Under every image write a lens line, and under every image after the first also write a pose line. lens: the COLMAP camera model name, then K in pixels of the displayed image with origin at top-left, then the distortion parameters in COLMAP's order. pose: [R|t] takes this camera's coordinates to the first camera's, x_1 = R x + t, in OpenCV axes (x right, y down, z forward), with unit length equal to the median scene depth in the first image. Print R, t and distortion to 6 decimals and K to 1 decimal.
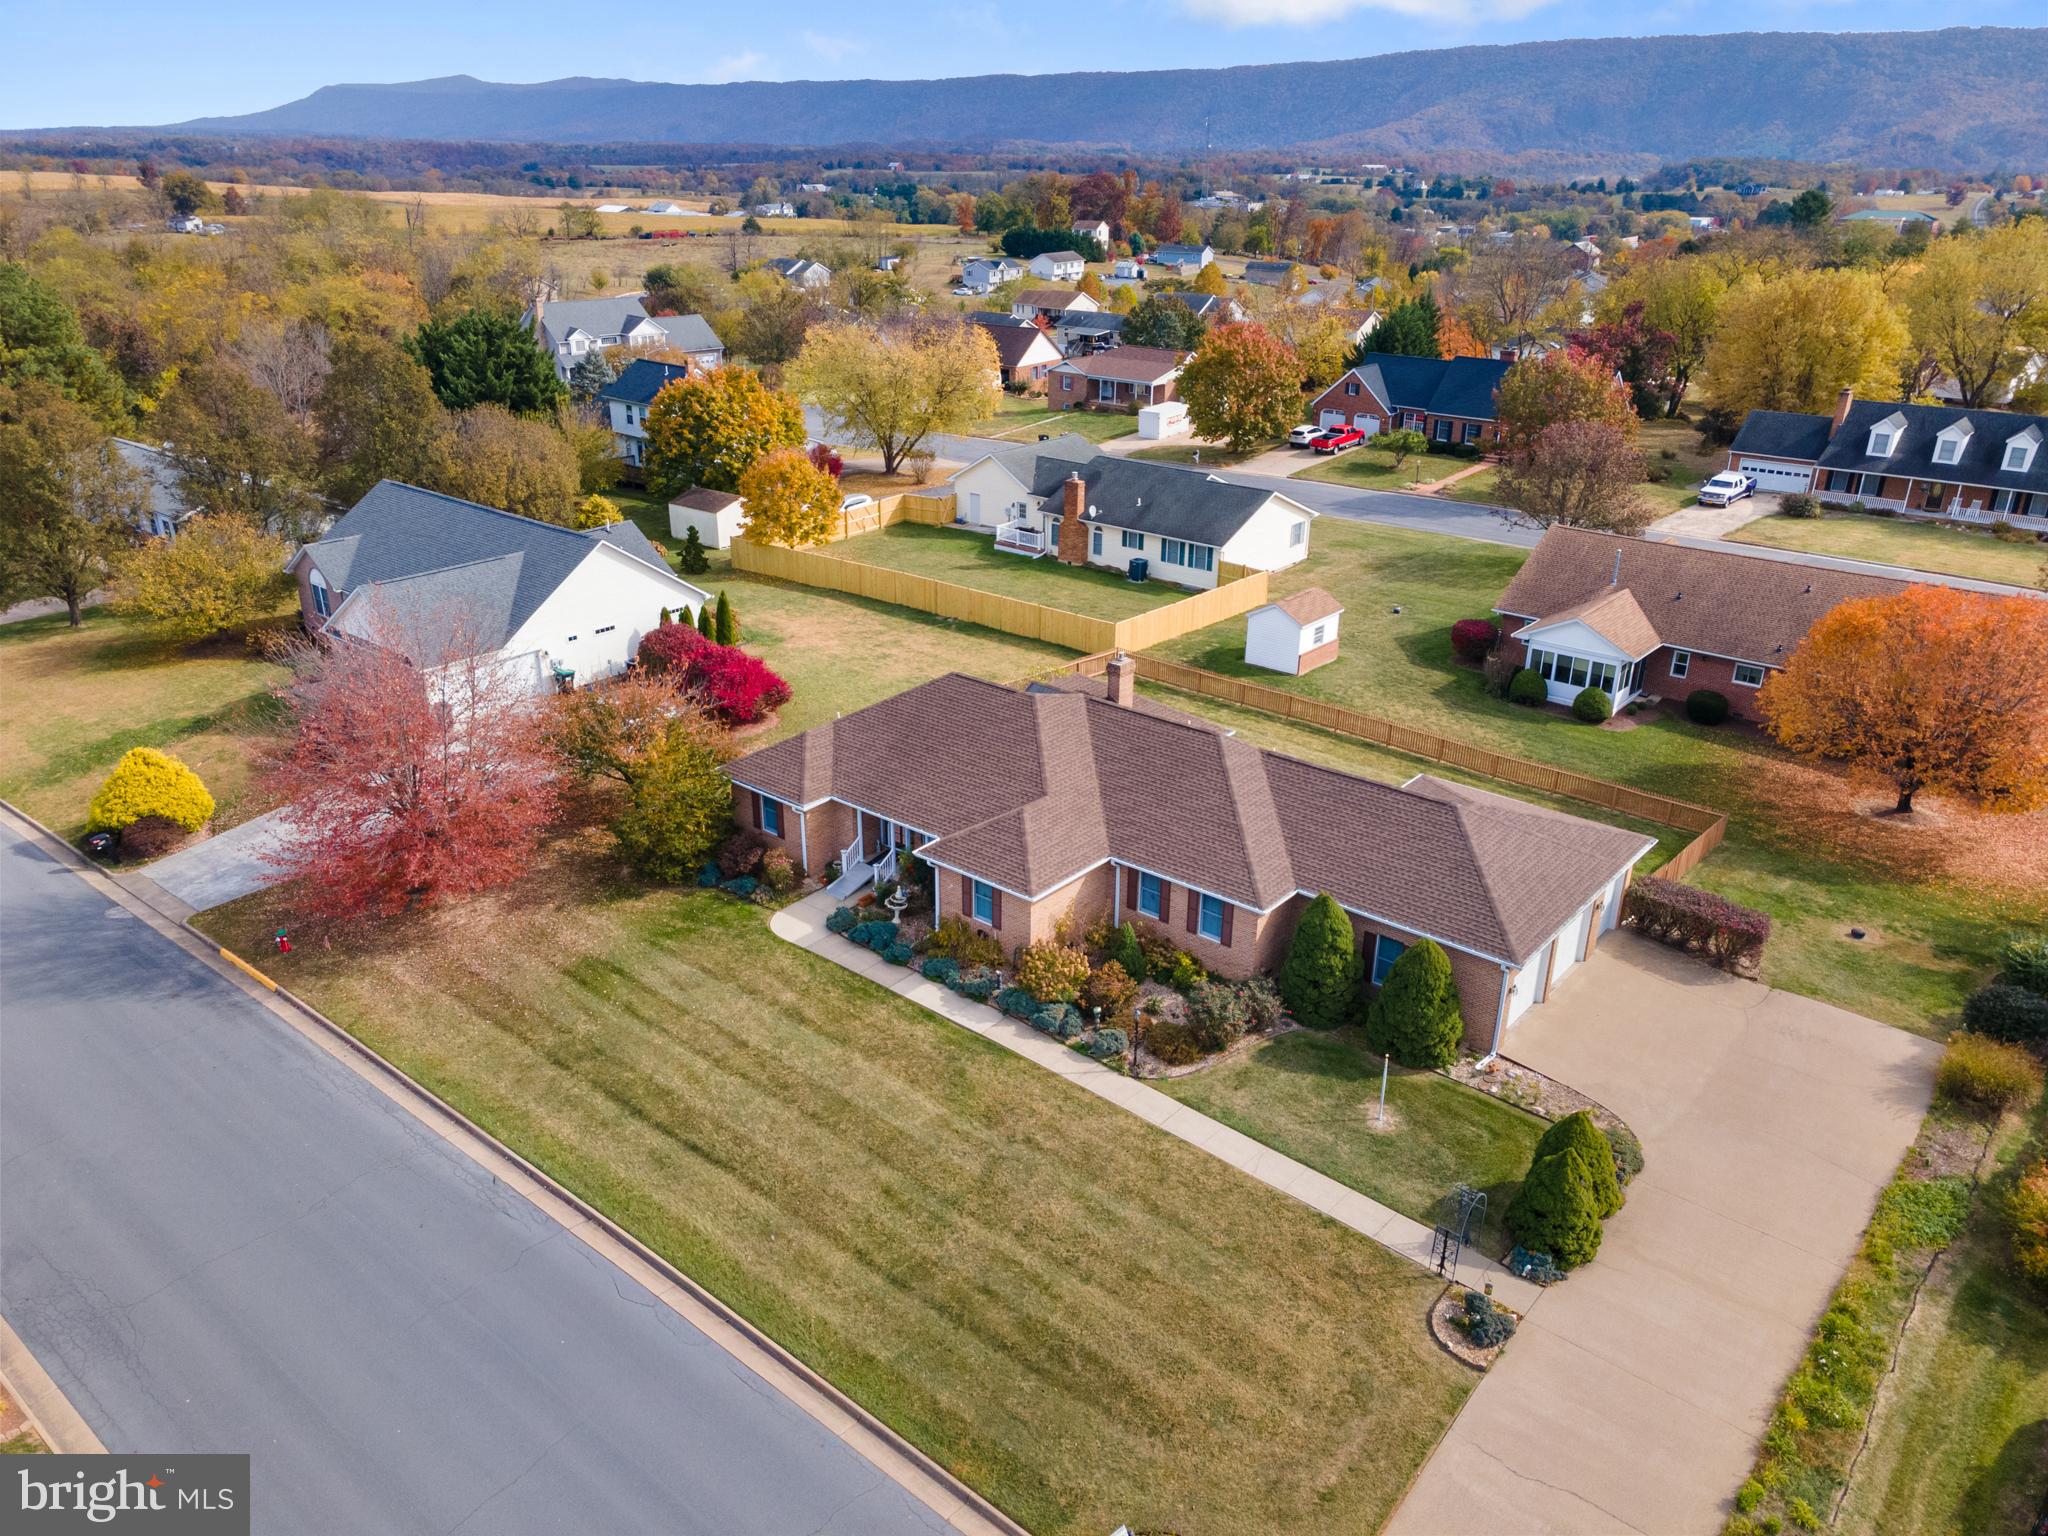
lens RADIAL K [[1494.5, 0, 1017.6], [0, 1494.5, 773.0], [0, 0, 1]] dist [0.046126, -0.010807]
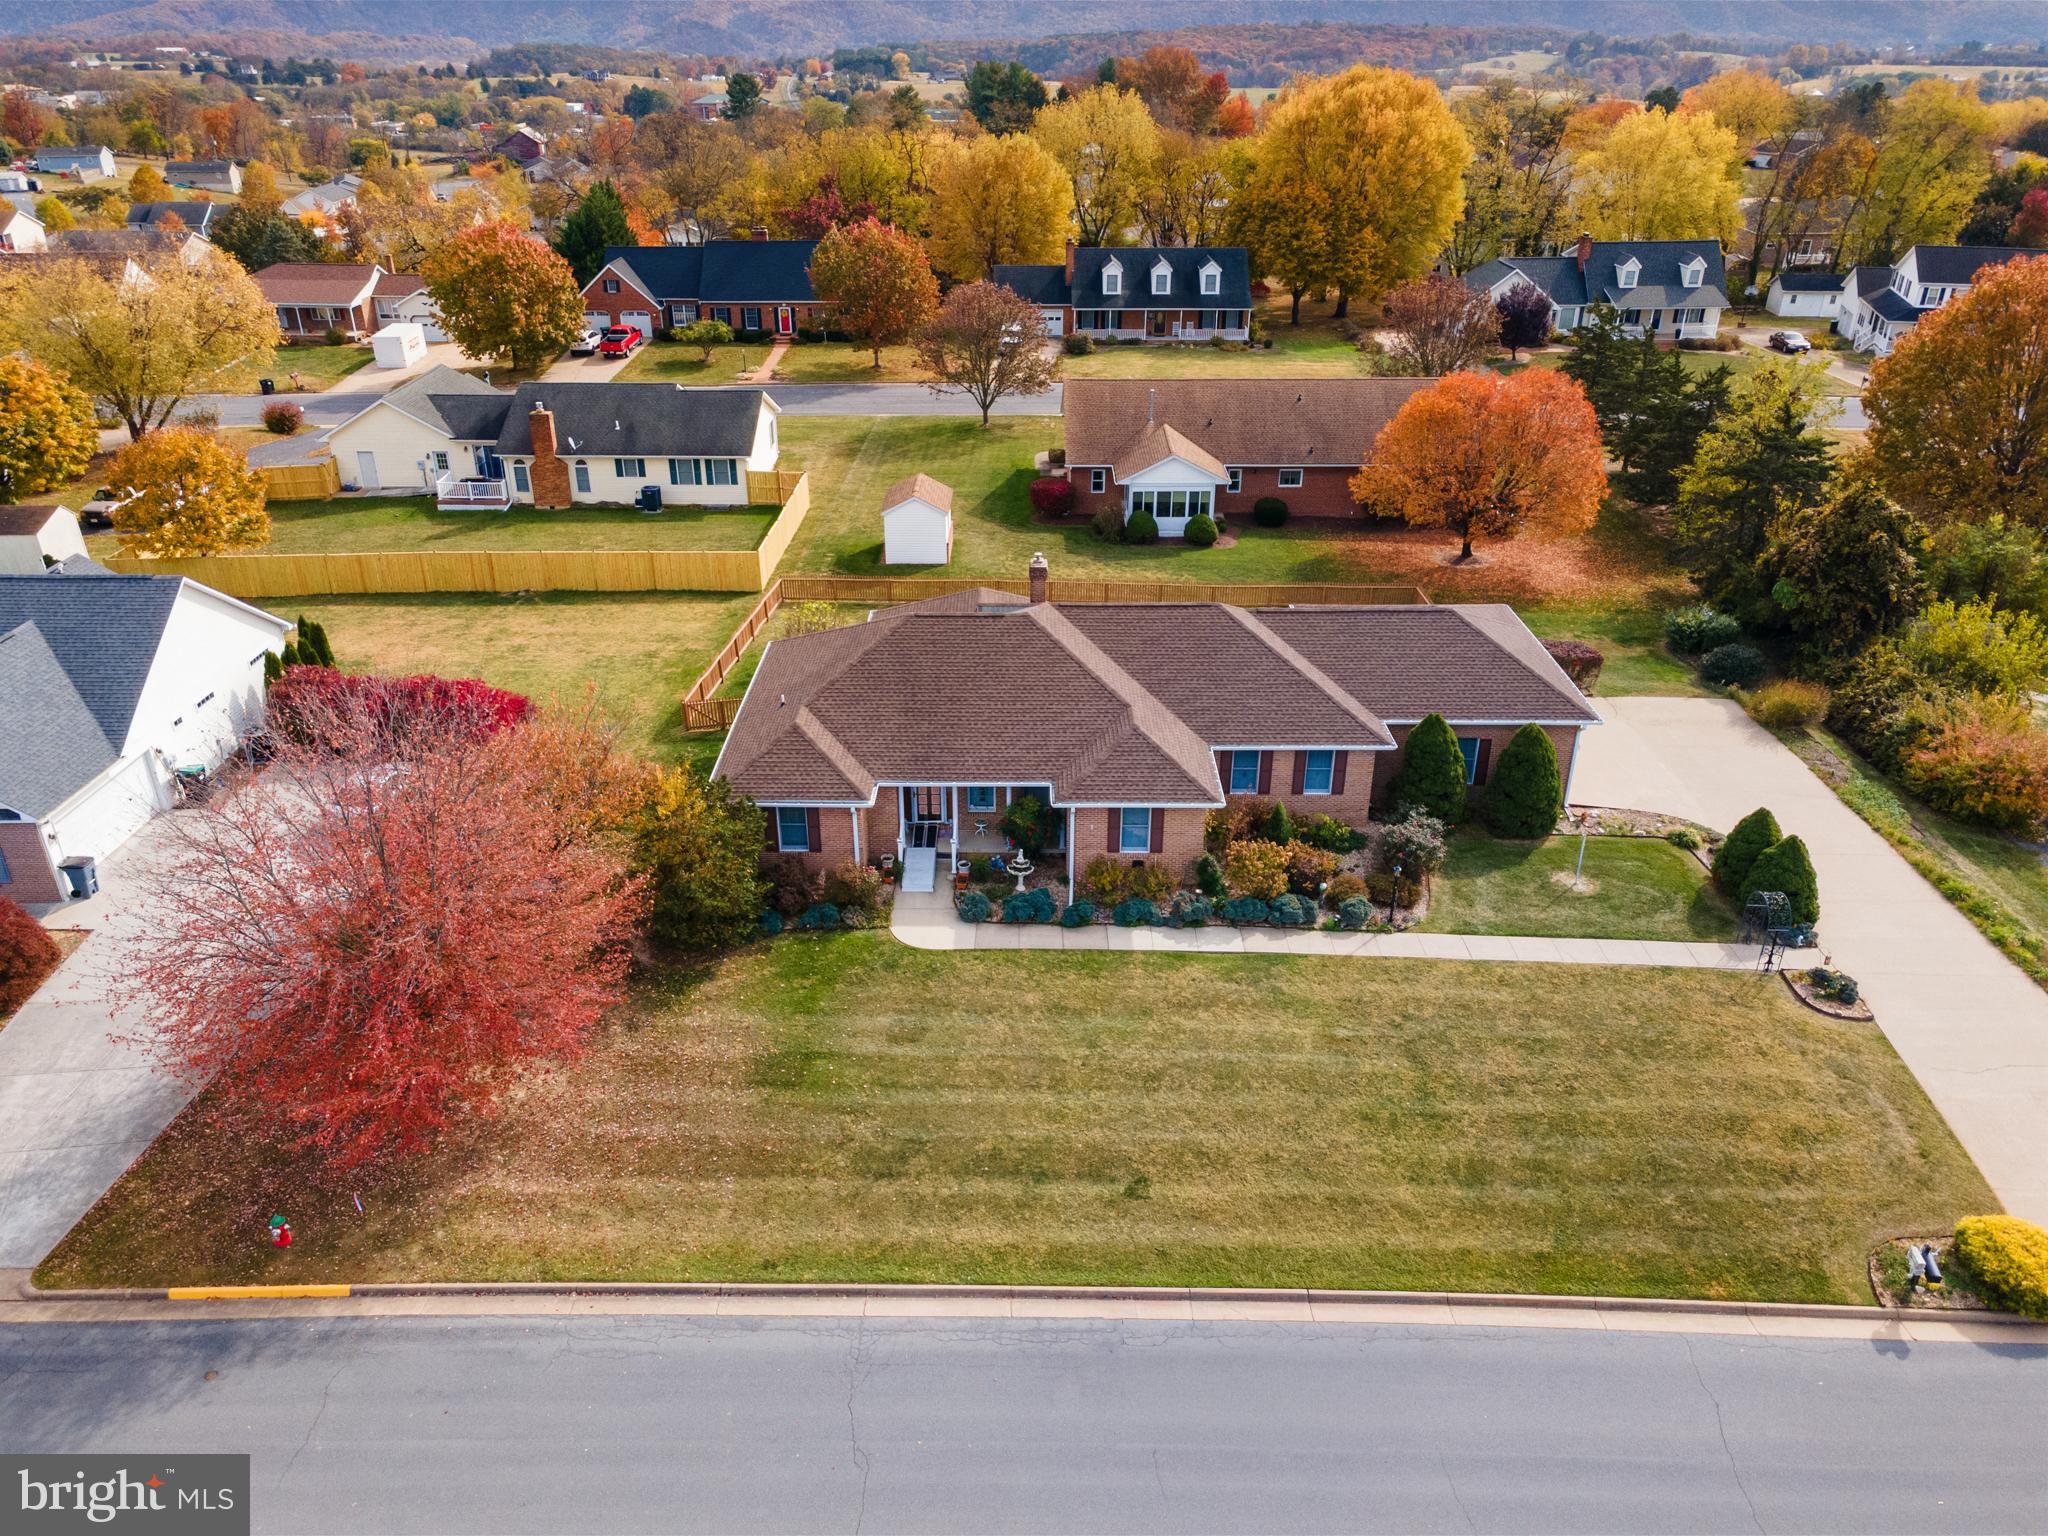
lens RADIAL K [[1494.5, 0, 1017.6], [0, 1494.5, 773.0], [0, 0, 1]] dist [0.046126, -0.010807]
pose [[0.770215, -0.291820, 0.567107, -0.574067], [0.255800, 0.955876, 0.144457, -0.097544], [-0.584239, 0.033803, 0.810877, 0.272378]]
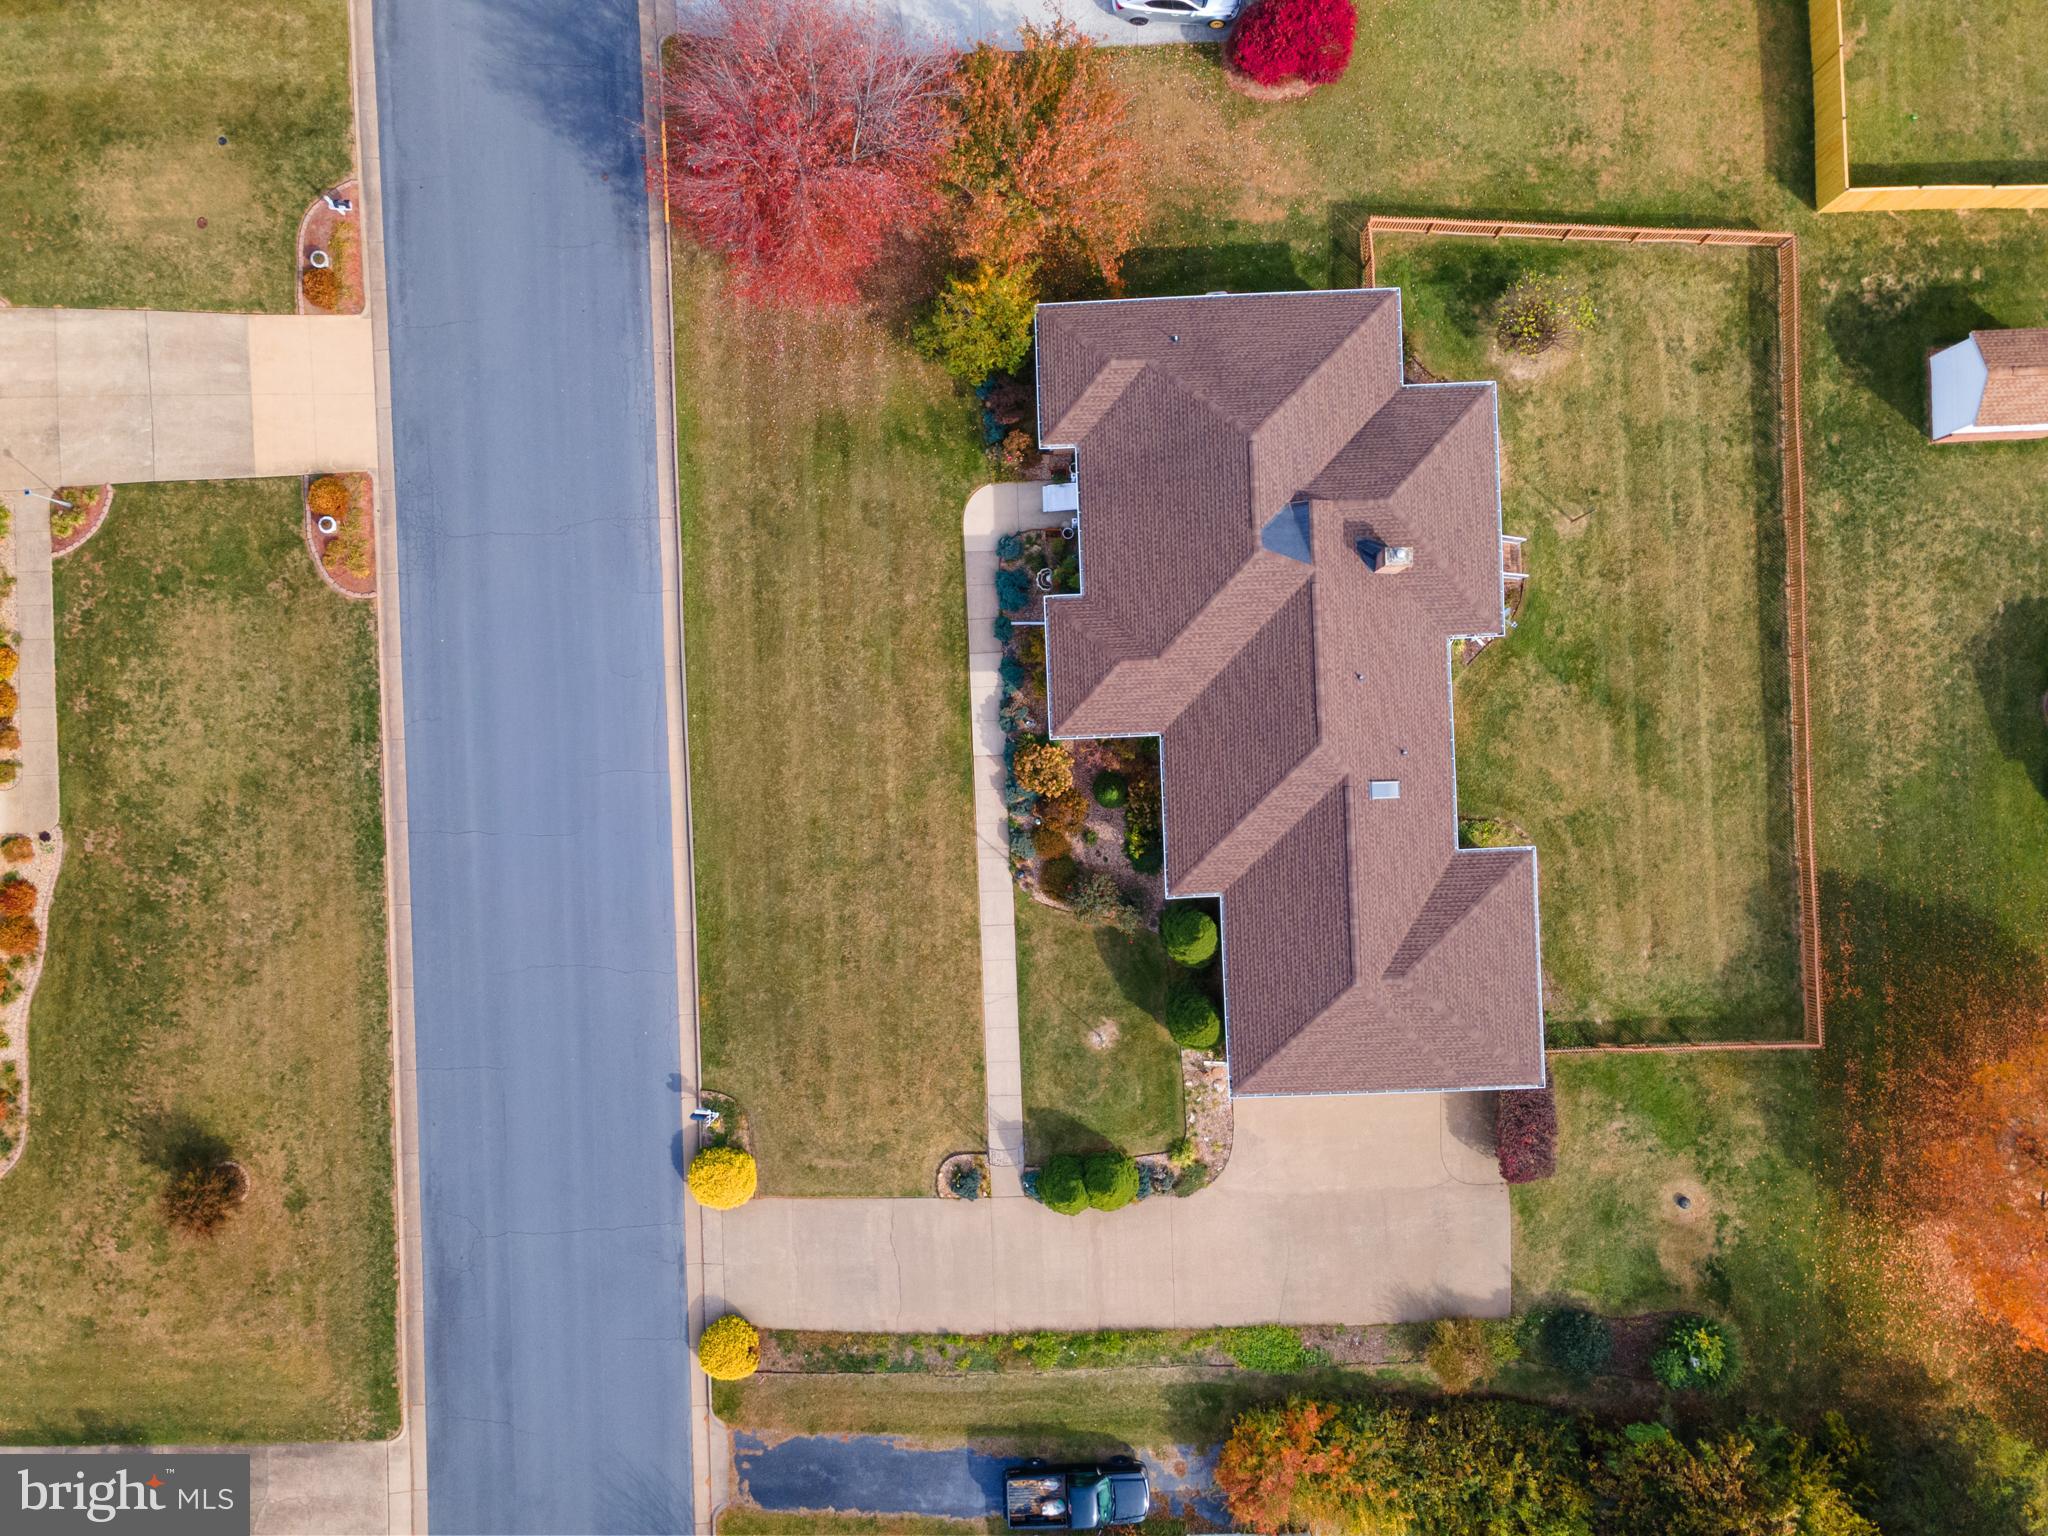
lens RADIAL K [[1494.5, 0, 1017.6], [0, 1494.5, 773.0], [0, 0, 1]] dist [0.046126, -0.010807]
pose [[0.674786, 0.737804, -0.017569, 0.029880], [-0.271324, 0.270147, 0.923799, -0.891022], [0.686329, -0.618599, 0.382475, 0.474420]]
